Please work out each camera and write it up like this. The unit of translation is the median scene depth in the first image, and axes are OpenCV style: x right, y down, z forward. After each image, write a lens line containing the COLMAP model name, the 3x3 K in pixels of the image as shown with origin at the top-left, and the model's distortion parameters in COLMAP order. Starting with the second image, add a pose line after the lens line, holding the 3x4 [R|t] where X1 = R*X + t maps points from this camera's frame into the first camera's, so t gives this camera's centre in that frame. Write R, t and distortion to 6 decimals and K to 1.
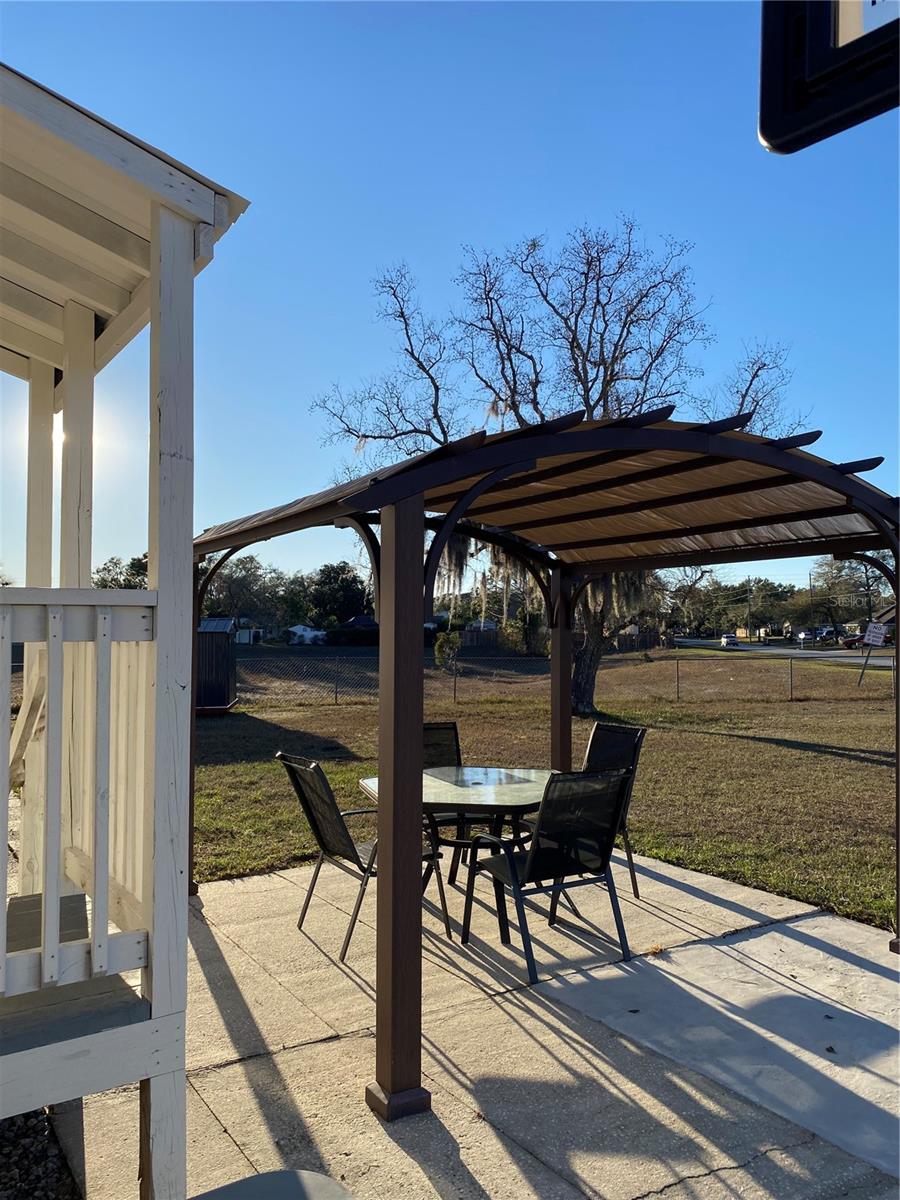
lens RADIAL K [[927.4, 0, 450.0], [0, 927.4, 600.0], [0, 0, 1]] dist [0.220780, -0.658413]
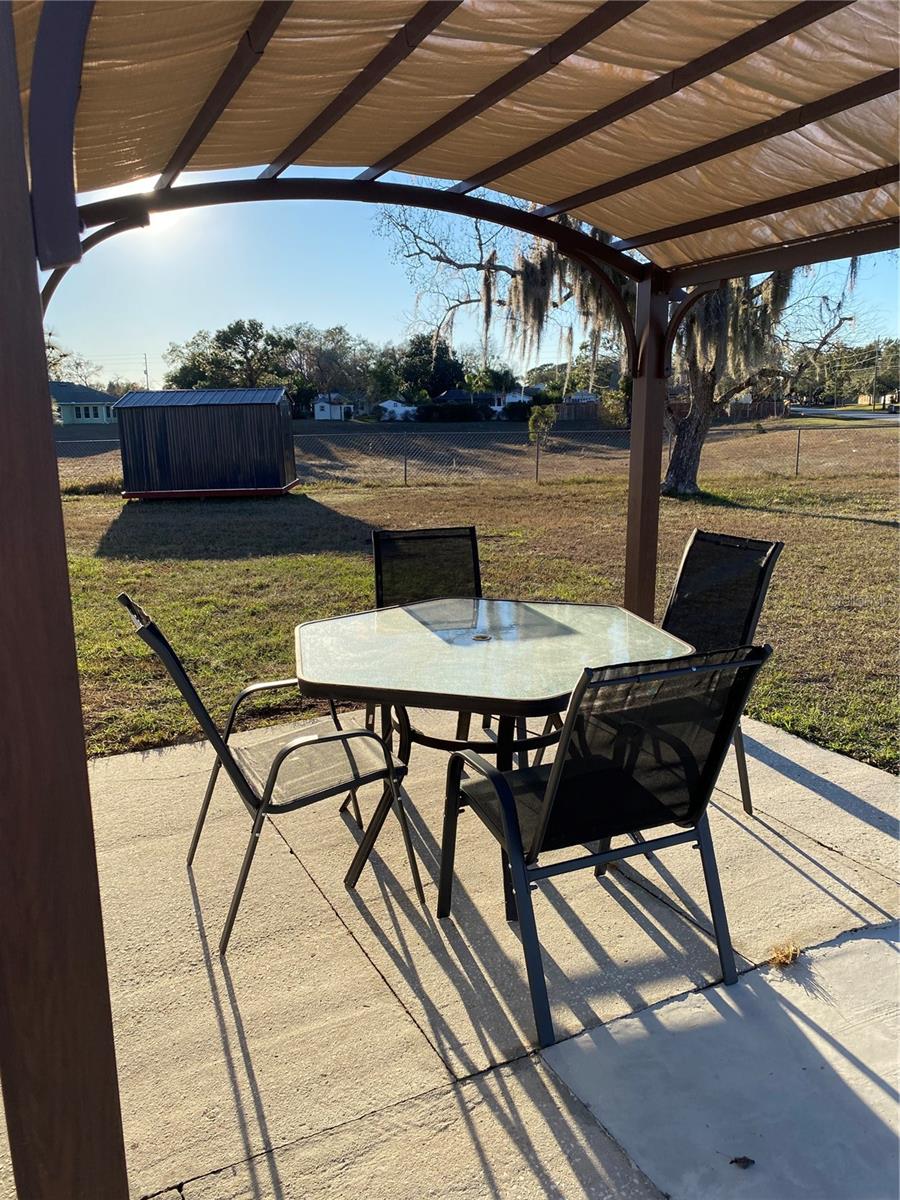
lens RADIAL K [[916.7, 0, 450.0], [0, 916.7, 600.0], [0, 0, 1]] dist [0.080113, -0.134469]
pose [[0.994072, 0.008240, -0.108412, 0.022434], [0.017835, 0.971258, 0.237361, 0.010934], [0.107252, -0.237888, 0.965353, 0.139842]]
